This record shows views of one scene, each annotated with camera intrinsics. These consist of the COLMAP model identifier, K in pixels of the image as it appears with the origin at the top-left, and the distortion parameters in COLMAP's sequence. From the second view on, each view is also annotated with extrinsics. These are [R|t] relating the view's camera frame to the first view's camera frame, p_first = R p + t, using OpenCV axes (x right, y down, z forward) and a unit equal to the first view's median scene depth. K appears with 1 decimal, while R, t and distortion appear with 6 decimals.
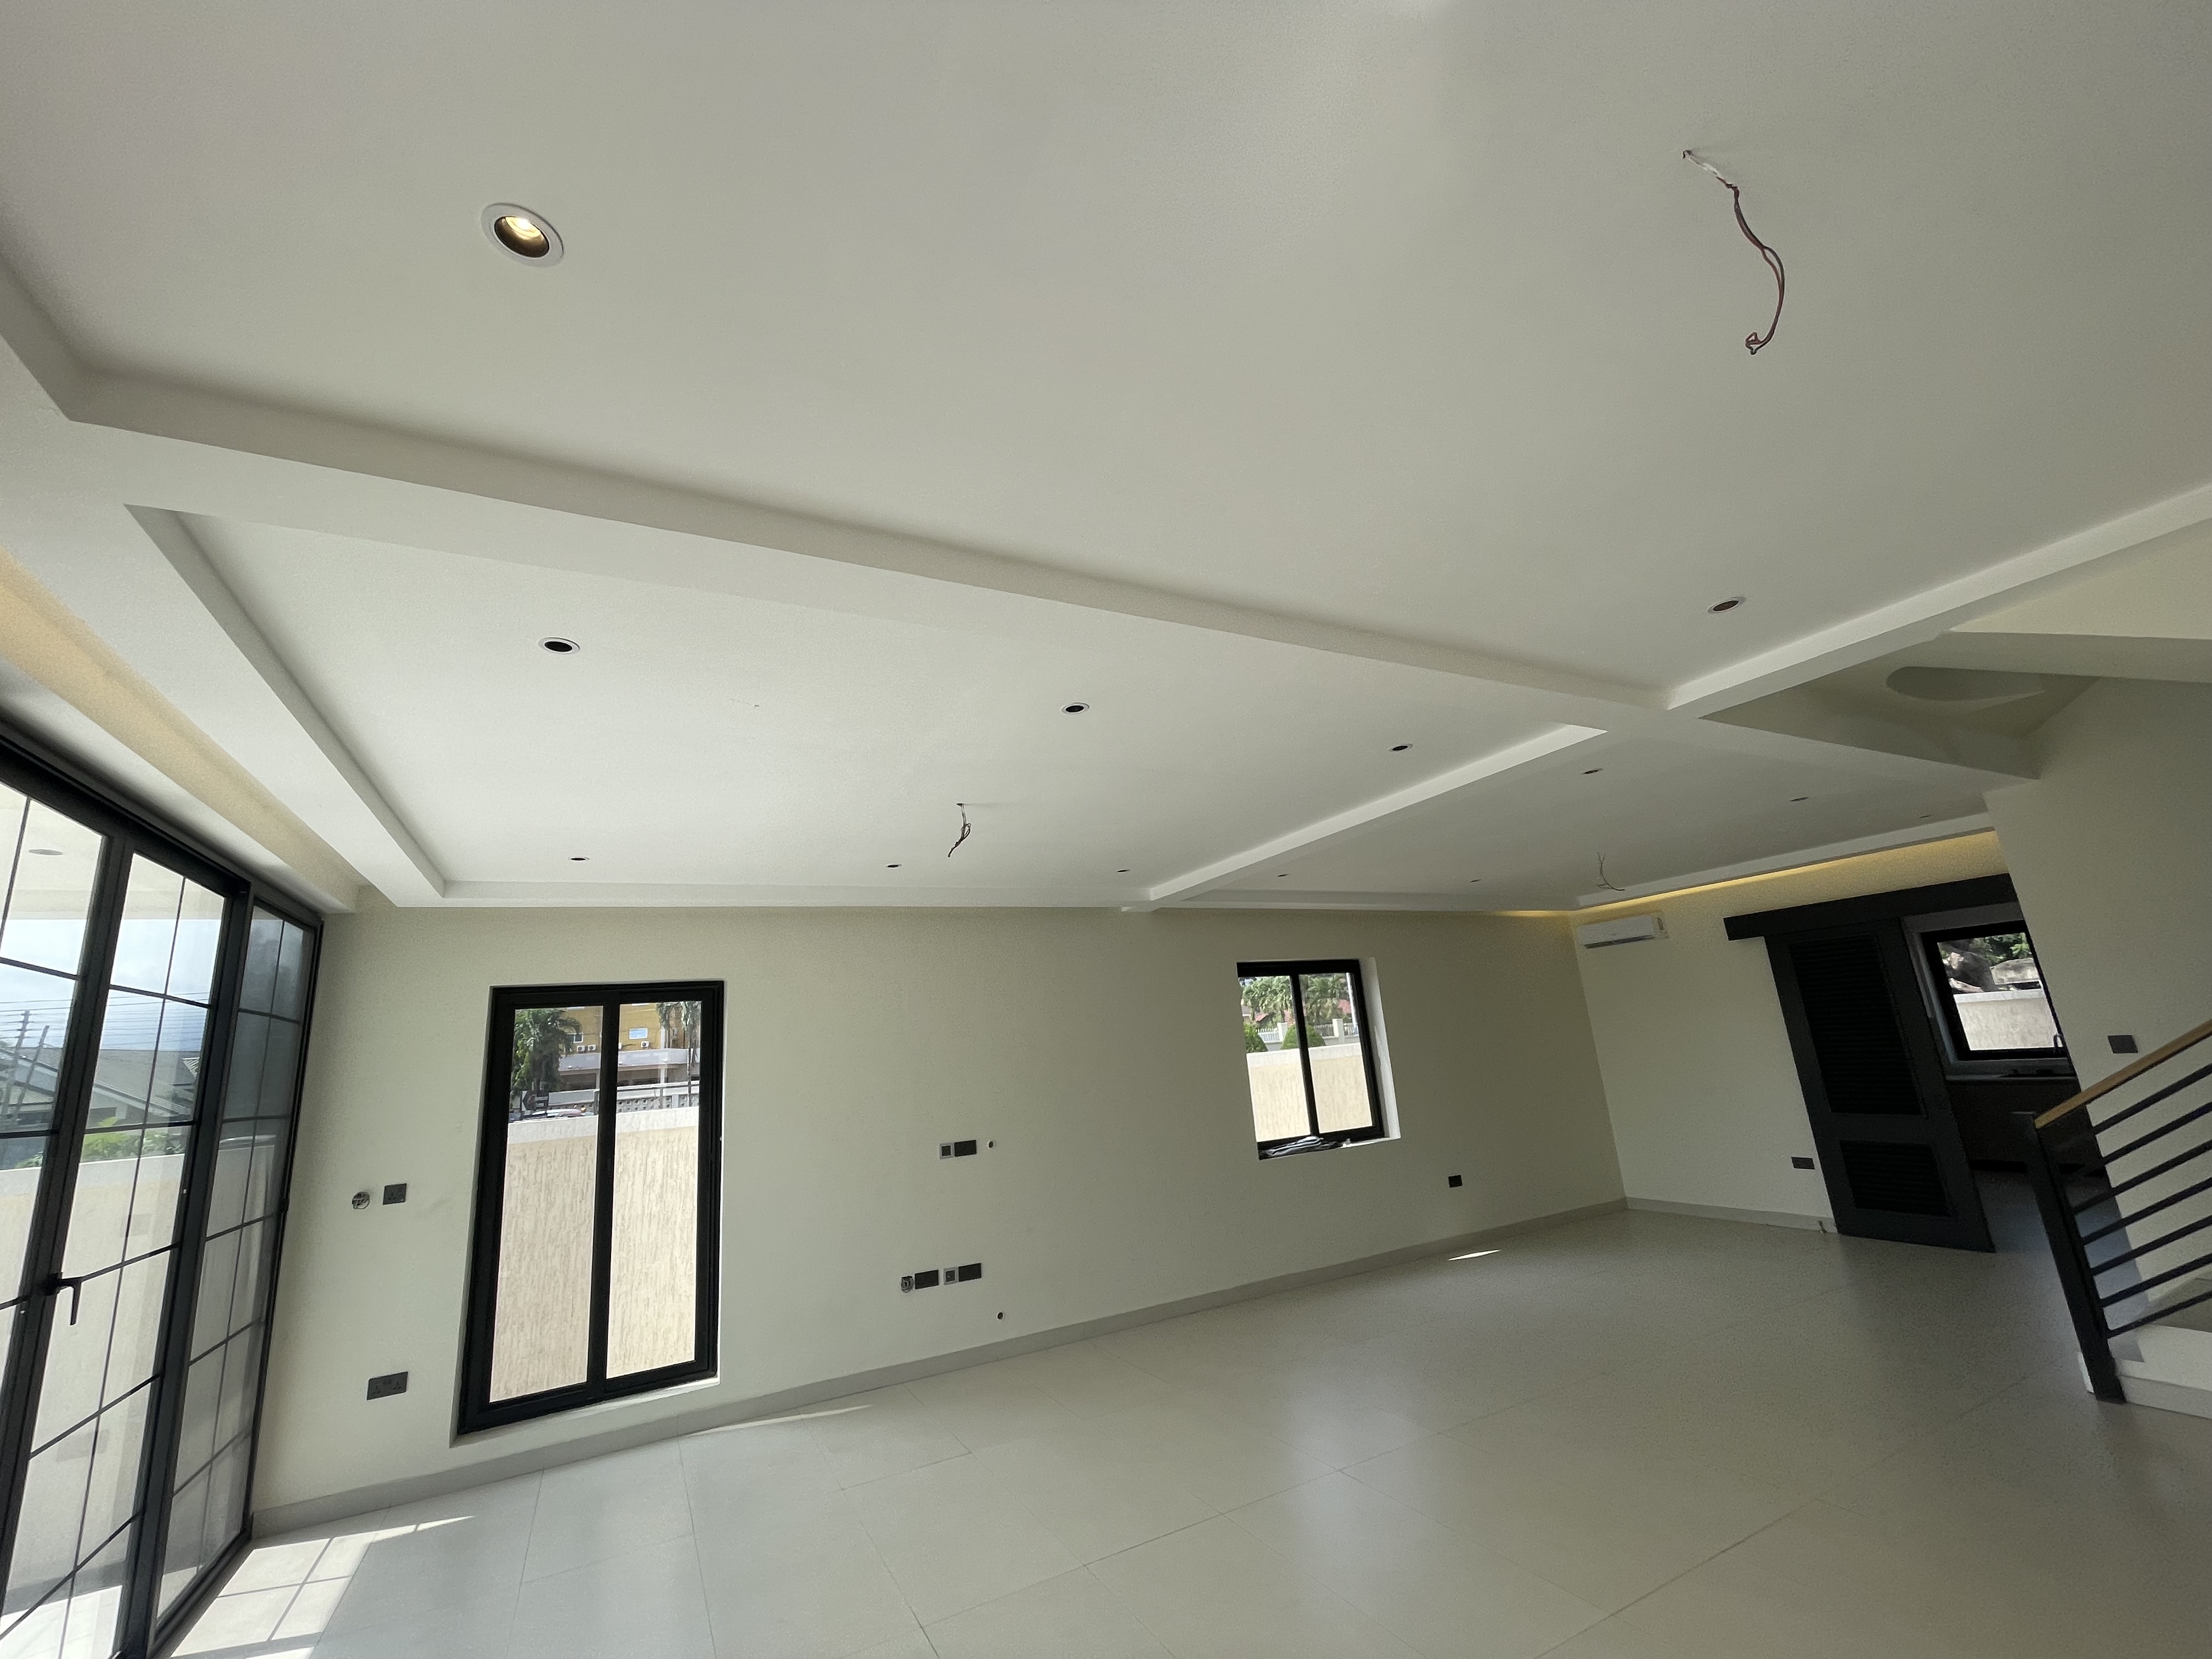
lens RADIAL K [[895.4, 0, 1094.8], [0, 895.4, 829.9], [0, 0, 1]] dist [-0.002342, 0.000655]
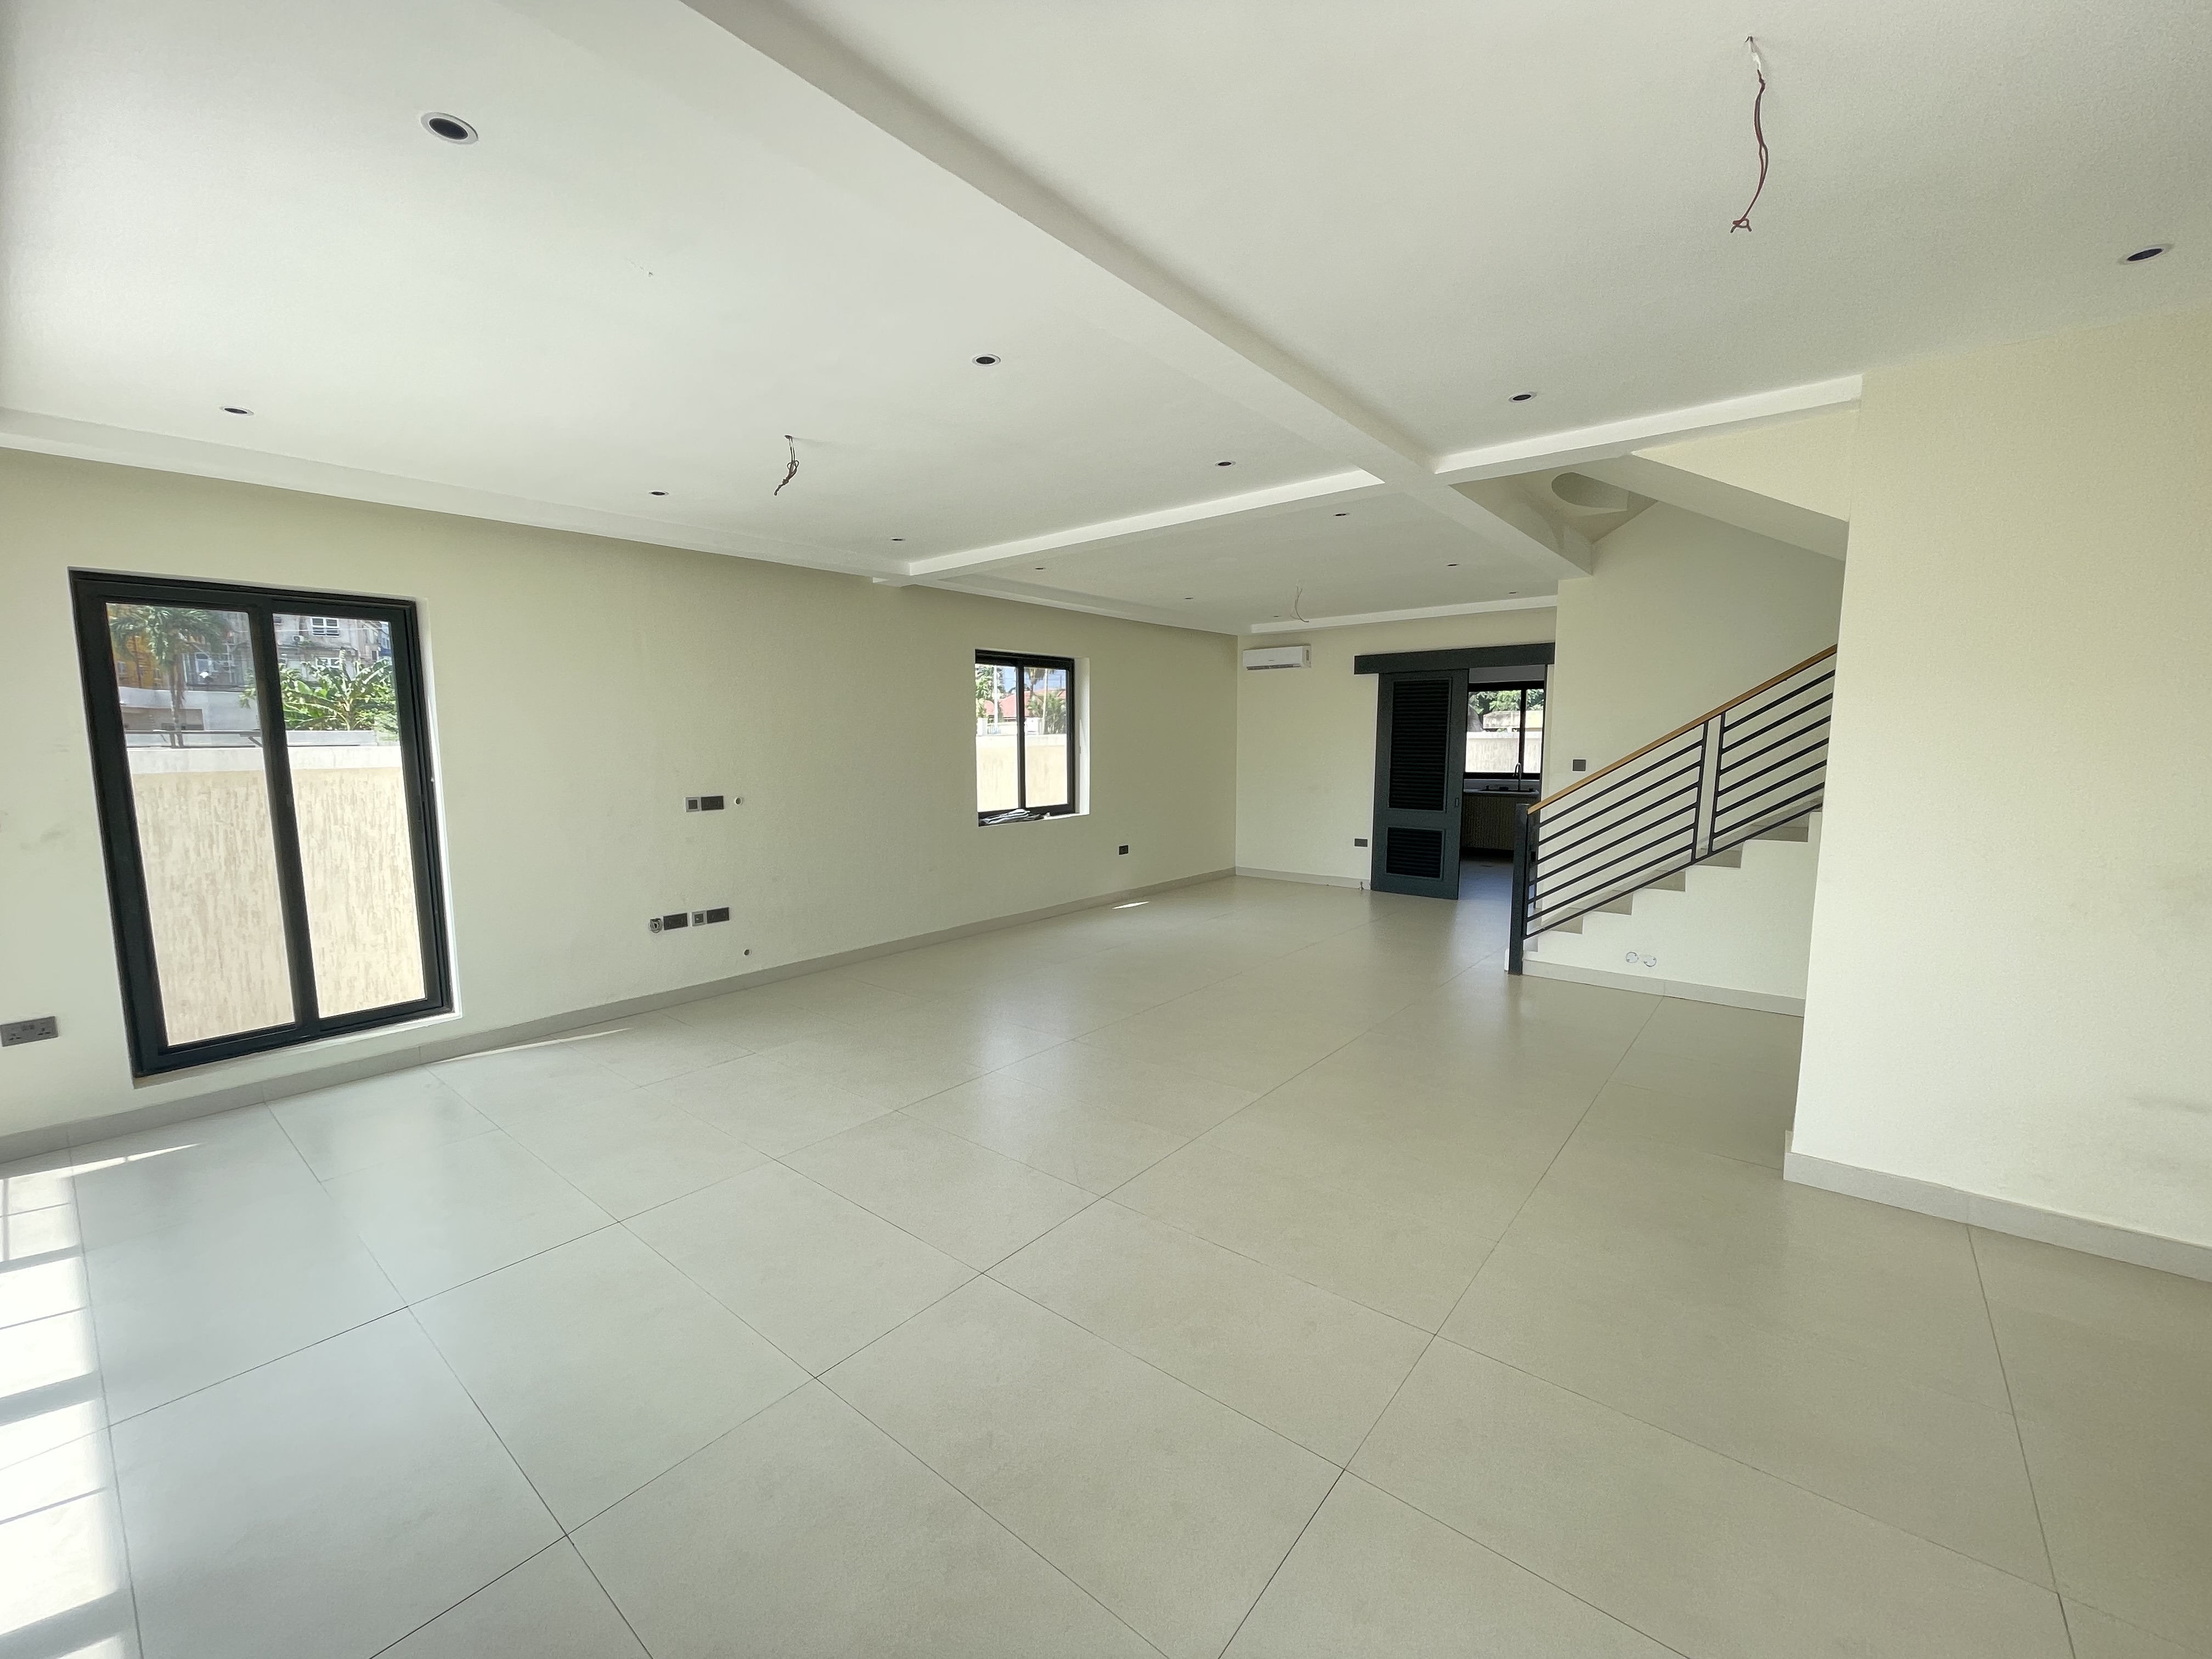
lens RADIAL K [[895.4, 0, 1094.8], [0, 895.4, 829.9], [0, 0, 1]] dist [-0.002342, 0.000655]
pose [[0.918755, 0.028702, 0.393783, -0.150861], [-0.156564, 0.942075, 0.296620, 0.021119], [-0.362460, -0.334173, 0.870030, -0.035973]]
